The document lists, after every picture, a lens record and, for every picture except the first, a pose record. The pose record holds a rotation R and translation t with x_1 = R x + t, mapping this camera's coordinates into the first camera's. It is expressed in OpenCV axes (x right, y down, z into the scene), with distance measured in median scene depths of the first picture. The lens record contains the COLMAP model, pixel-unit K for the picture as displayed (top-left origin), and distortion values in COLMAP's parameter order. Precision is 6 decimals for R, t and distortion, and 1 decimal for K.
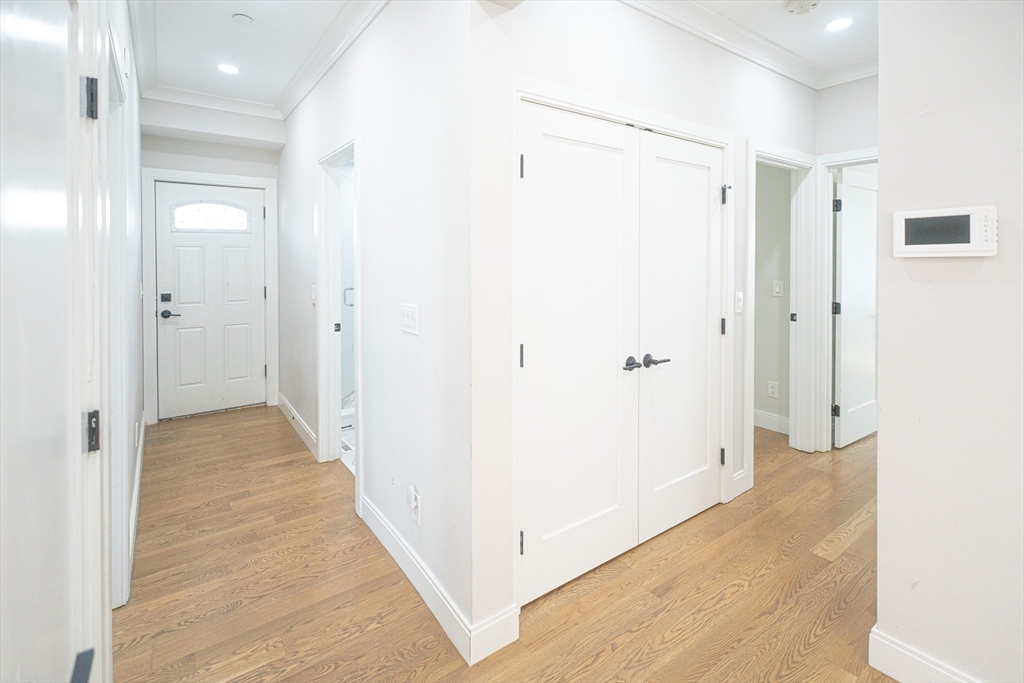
lens RADIAL K [[472.6, 0, 506.8], [0, 472.6, 263.4], [0, 0, 1]] dist [-0.000001, 0.000493]
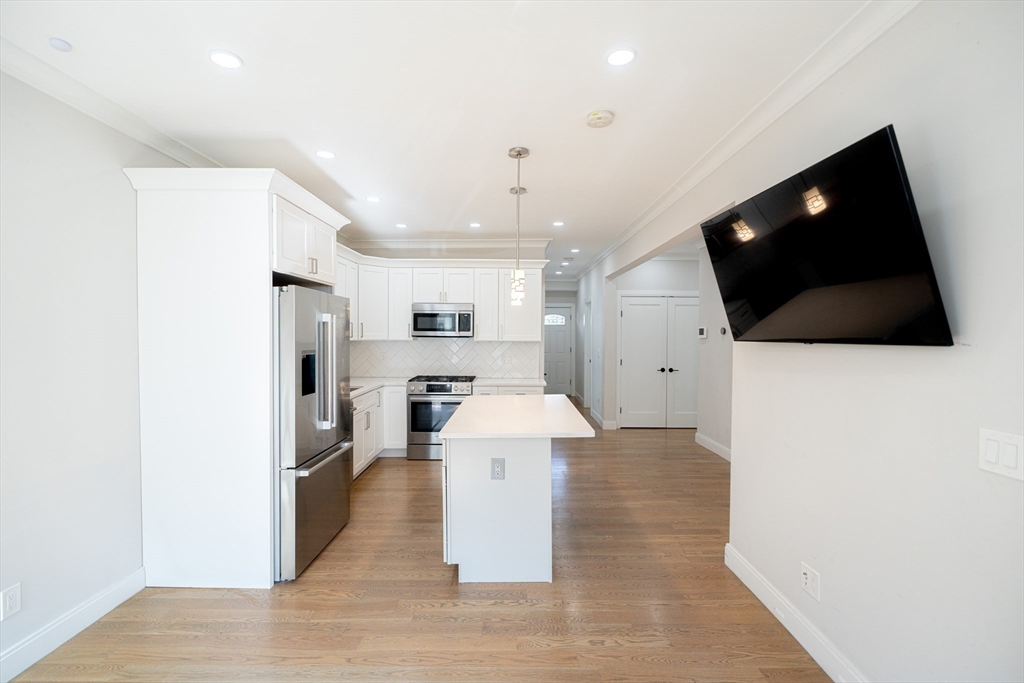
lens RADIAL K [[457.6, 0, 531.6], [0, 457.6, 340.4], [0, 0, 1]] dist [-0.000534, -0.000201]
pose [[0.826130, 0.014649, -0.563289, 1.158165], [-0.012381, 0.999893, 0.007844, -0.002782], [0.563343, 0.000494, 0.826223, -1.897278]]
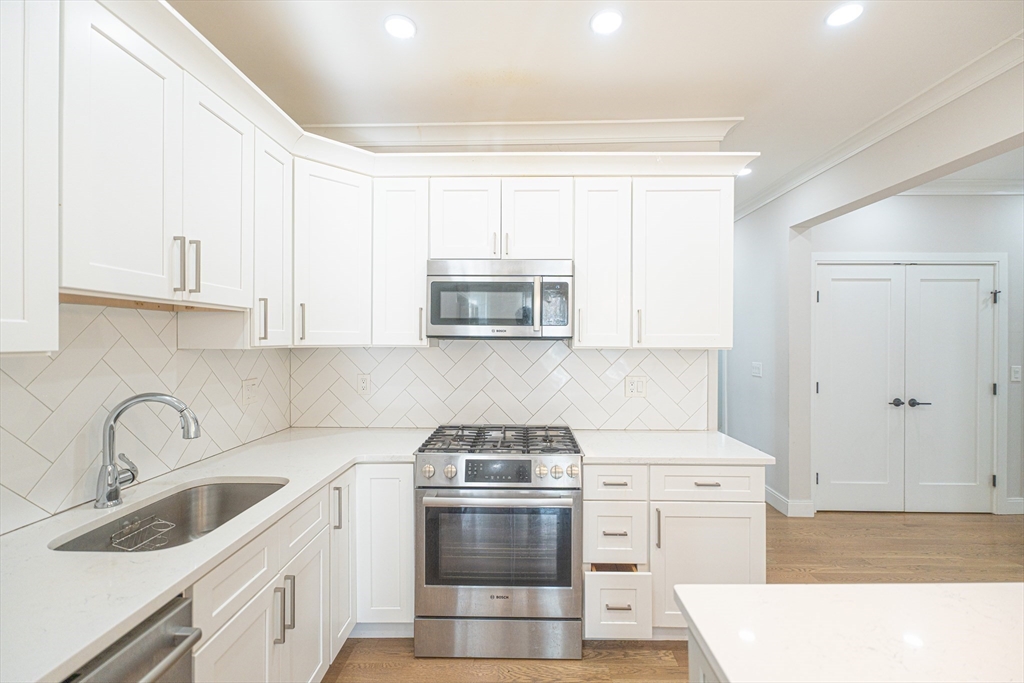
lens RADIAL K [[457.6, 0, 531.6], [0, 457.6, 340.4], [0, 0, 1]] dist [-0.000534, -0.000201]
pose [[0.815132, 0.003796, -0.579262, 0.127133], [-0.010810, 0.999904, -0.008659, 0.014483], [0.579174, 0.013320, 0.815095, -1.014557]]
